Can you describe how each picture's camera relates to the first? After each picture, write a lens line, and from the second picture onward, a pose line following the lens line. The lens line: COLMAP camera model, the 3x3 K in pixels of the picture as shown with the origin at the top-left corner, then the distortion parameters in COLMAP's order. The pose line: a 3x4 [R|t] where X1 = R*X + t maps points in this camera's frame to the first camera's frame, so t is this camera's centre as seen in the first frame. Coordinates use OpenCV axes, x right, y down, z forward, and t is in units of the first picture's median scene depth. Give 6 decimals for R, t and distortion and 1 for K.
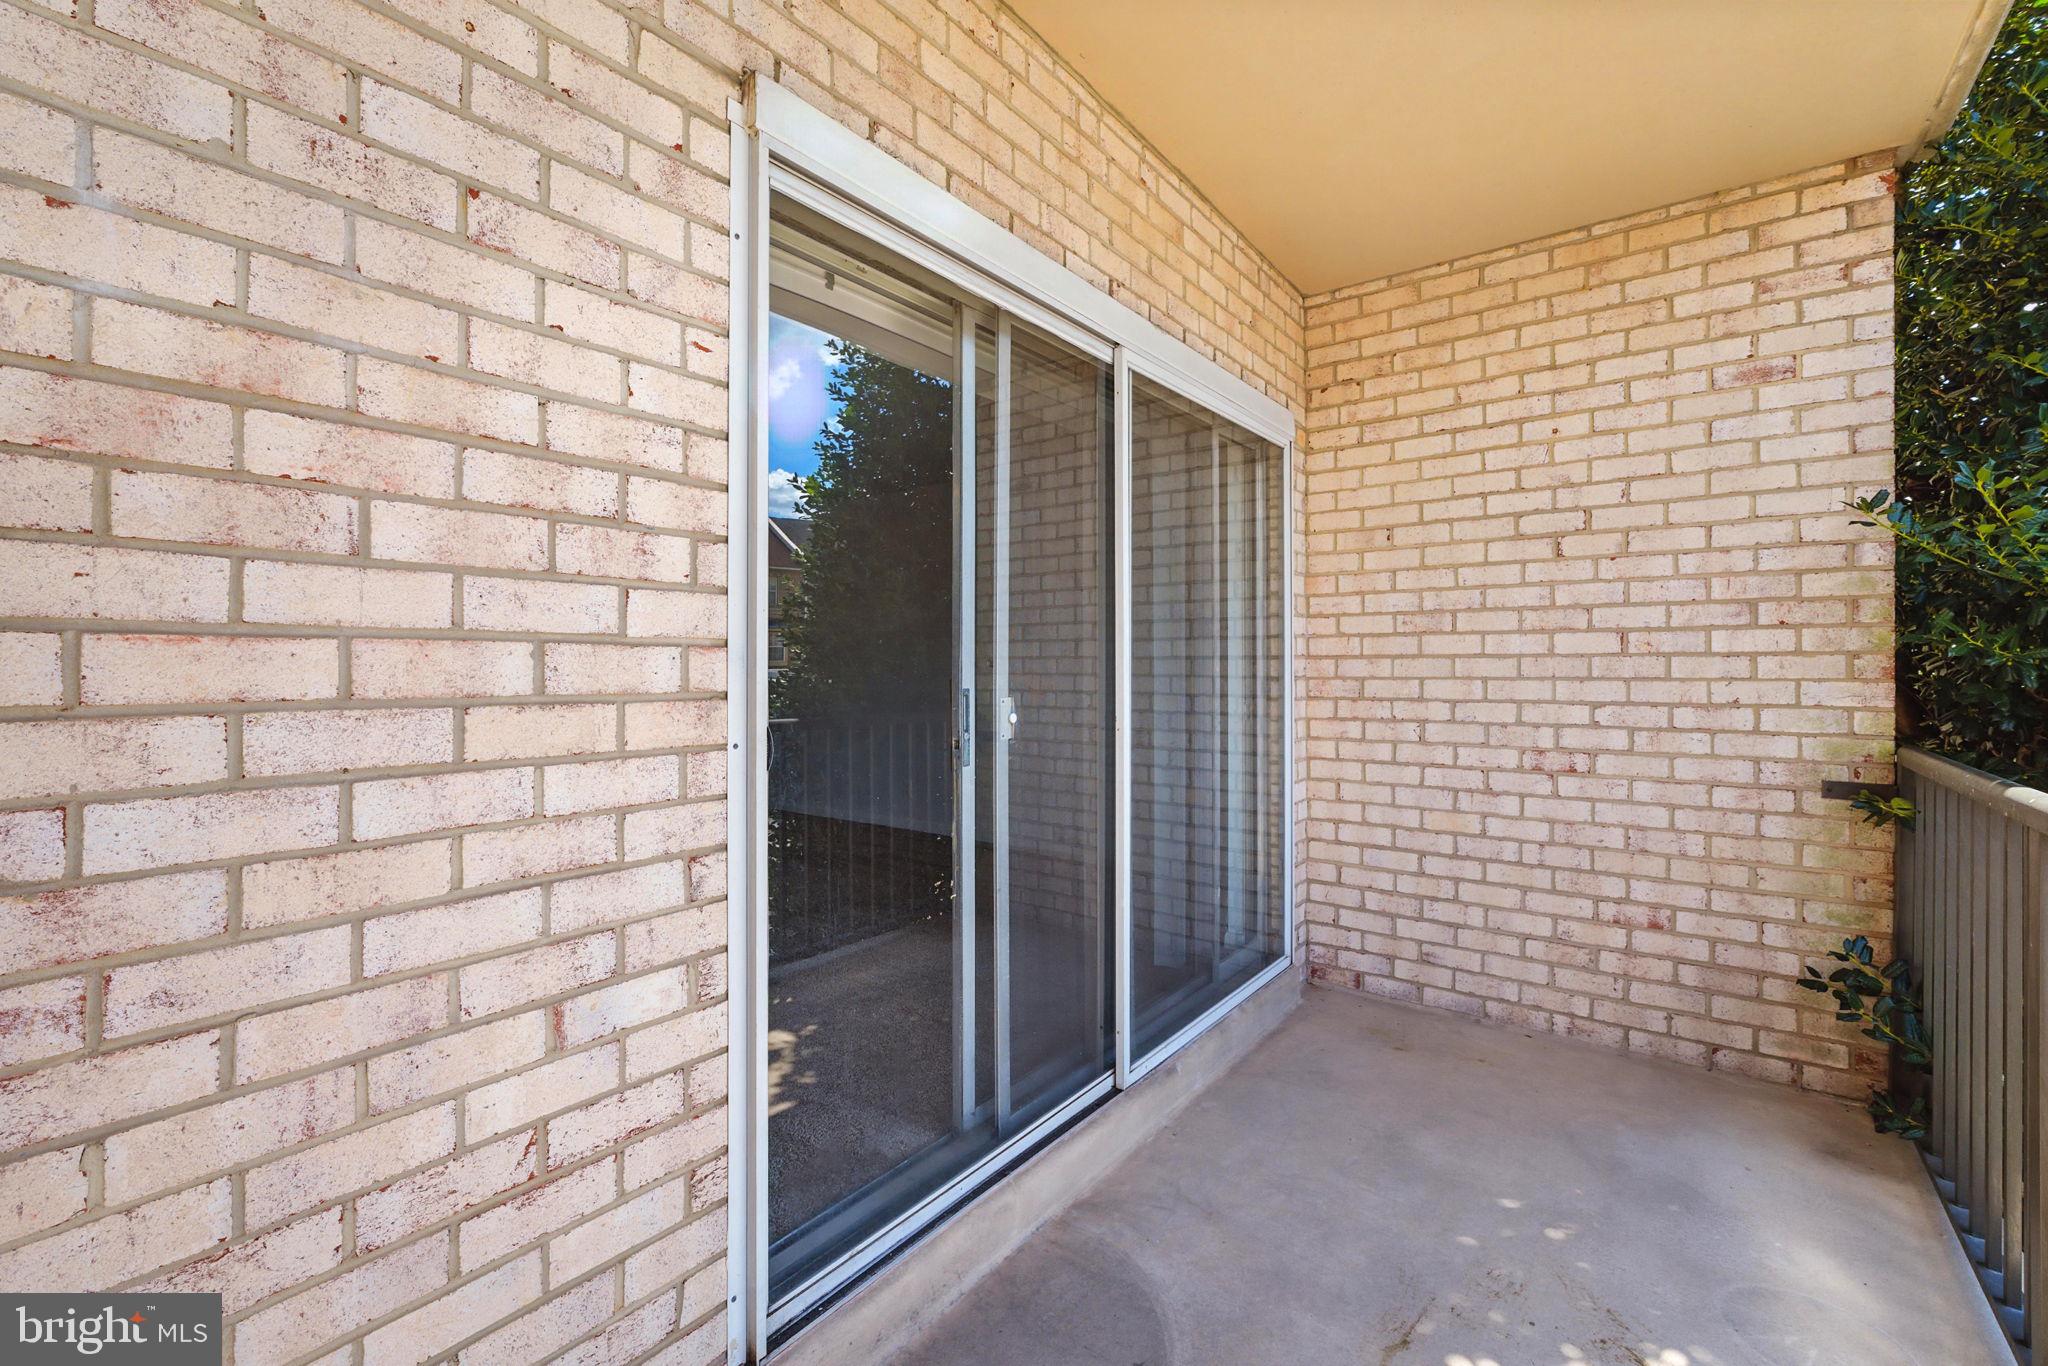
lens RADIAL K [[881.6, 0, 1023.4], [0, 881.6, 665.7], [0, 0, 1]] dist [-0.009780, 0.000932]
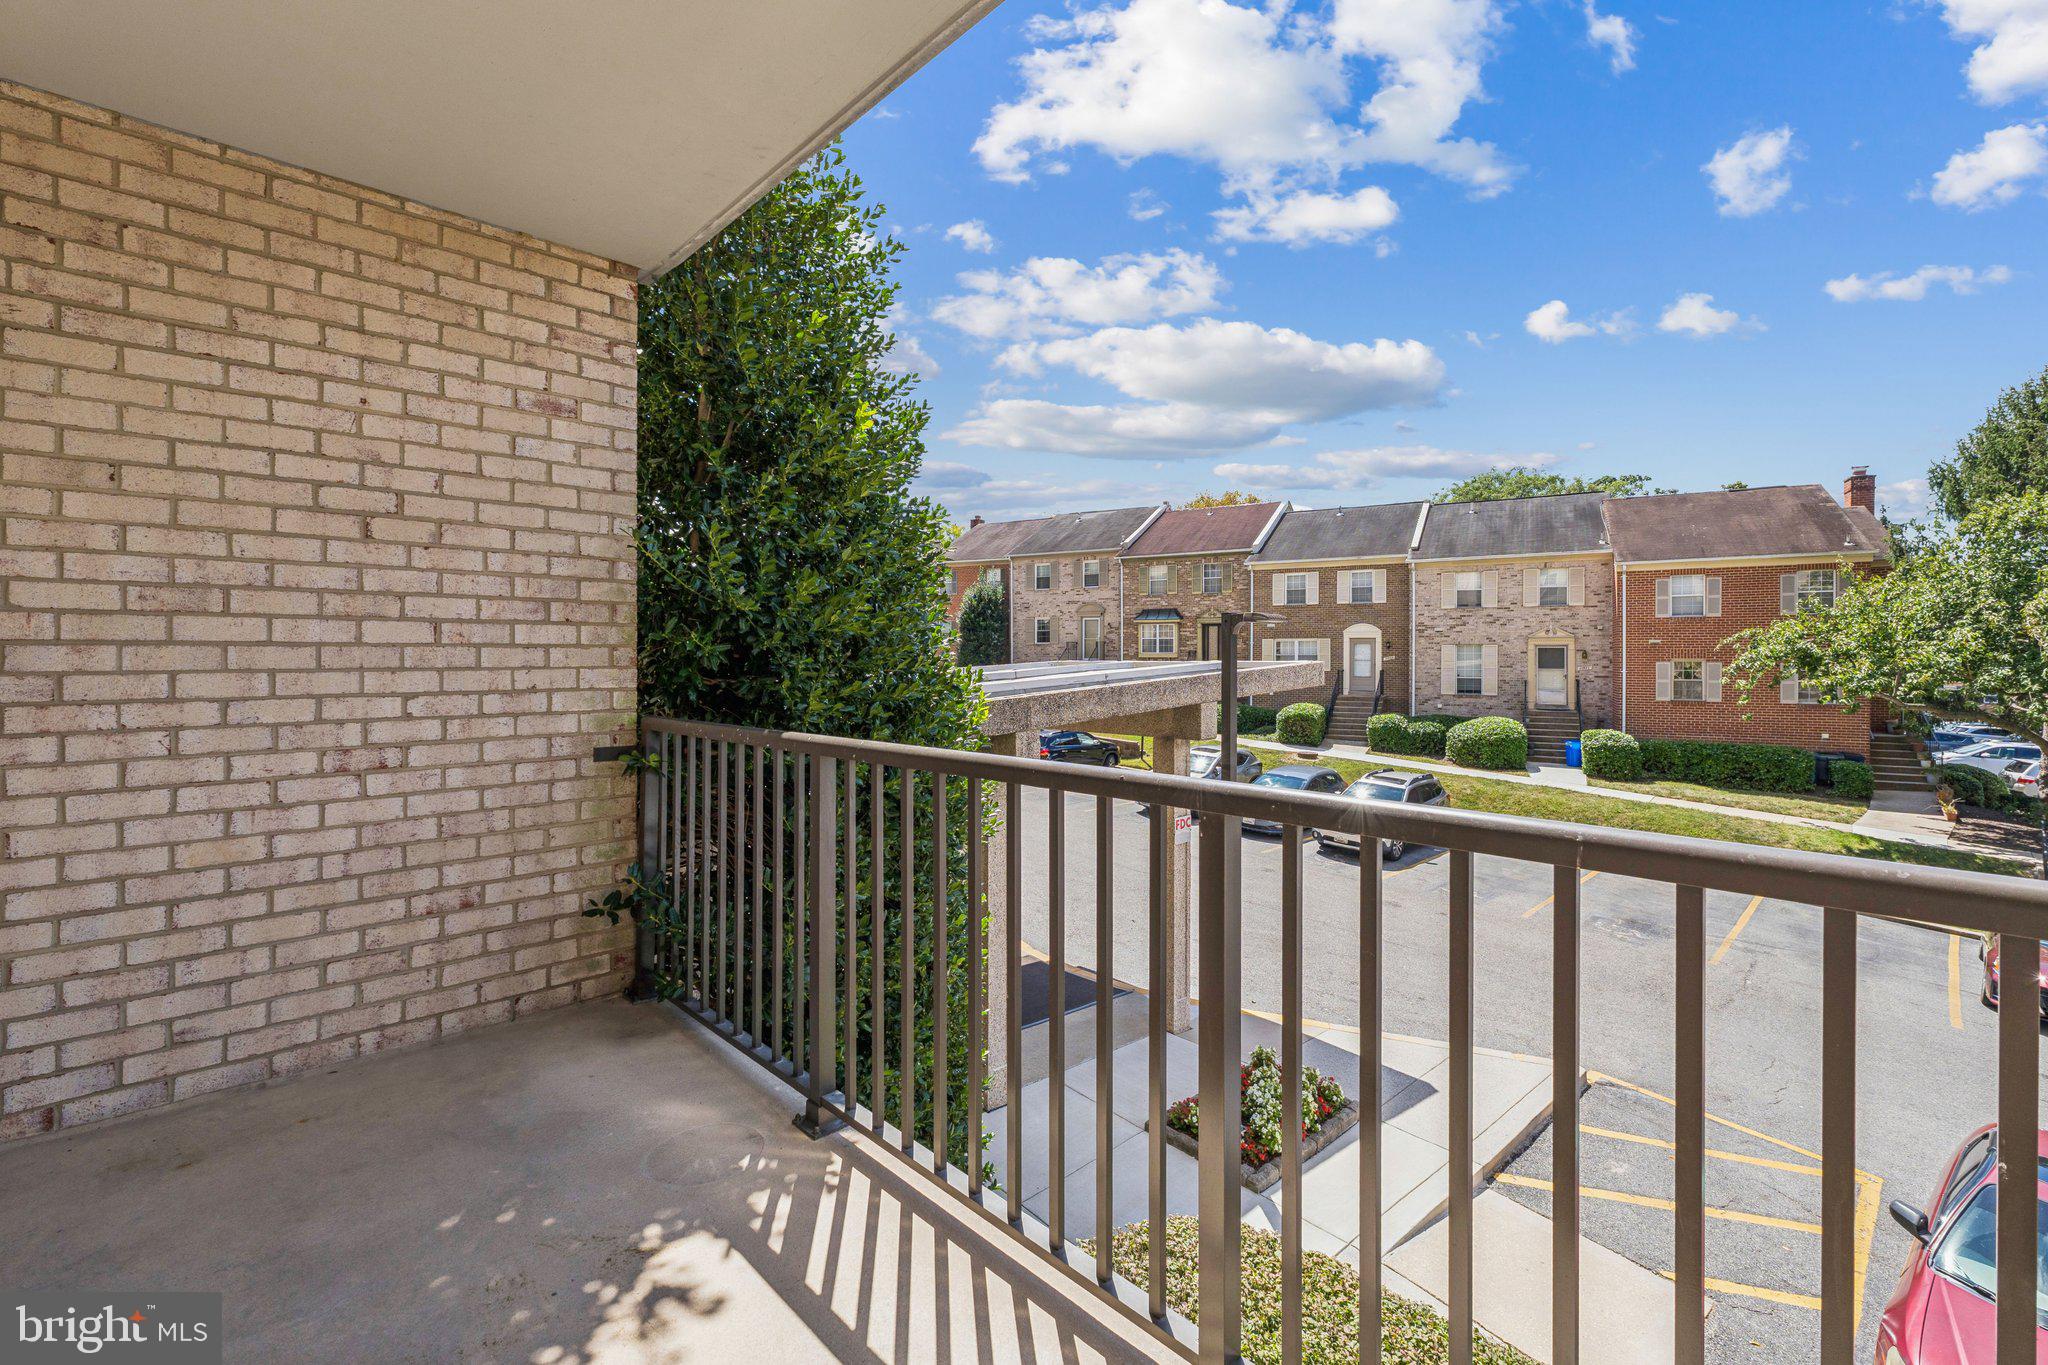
lens RADIAL K [[887.3, 0, 1040.4], [0, 887.3, 658.2], [0, 0, 1]] dist [-0.001117, 0.000903]
pose [[0.140297, -0.000477, 0.990109, -0.223891], [-0.000583, 1.000000, 0.000564, 0.001748], [-0.990109, -0.000657, 0.140296, 0.171554]]
